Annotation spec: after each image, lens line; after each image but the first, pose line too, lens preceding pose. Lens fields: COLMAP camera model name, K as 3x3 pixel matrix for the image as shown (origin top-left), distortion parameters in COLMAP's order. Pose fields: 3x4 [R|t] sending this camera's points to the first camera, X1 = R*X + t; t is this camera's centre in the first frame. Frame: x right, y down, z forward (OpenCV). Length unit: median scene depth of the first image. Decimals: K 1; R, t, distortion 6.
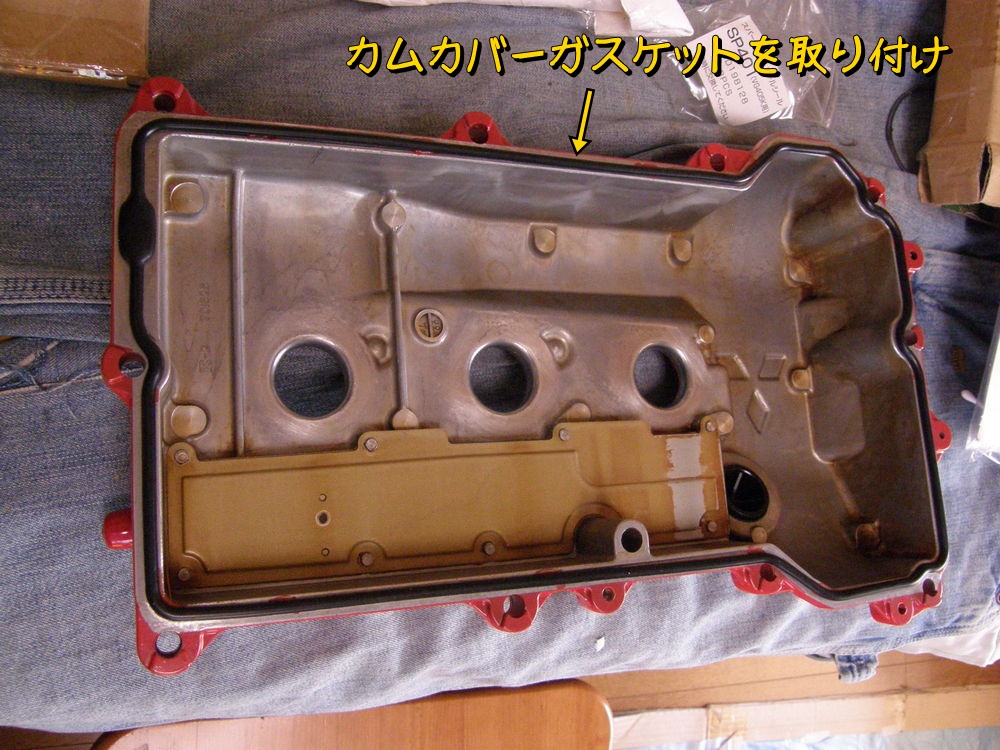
lens RADIAL K [[853.7, 0, 500.0], [0, 853.7, 375.0], [0, 0, 1]] dist [-0.144452, 0.014287]
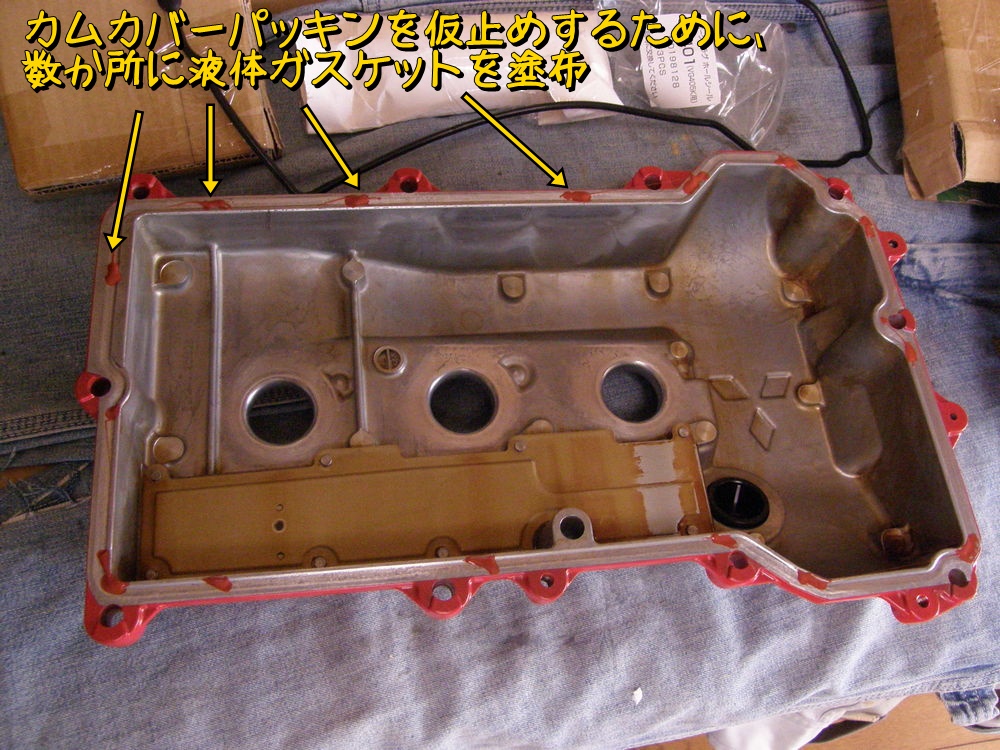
lens RADIAL K [[853.7, 0, 500.0], [0, 853.7, 375.0], [0, 0, 1]] dist [-0.144452, 0.014287]
pose [[0.966874, -0.137260, -0.215206, 0.261332], [0.086149, 0.969117, -0.231062, 0.204325], [0.240275, 0.204868, 0.948840, -0.004908]]
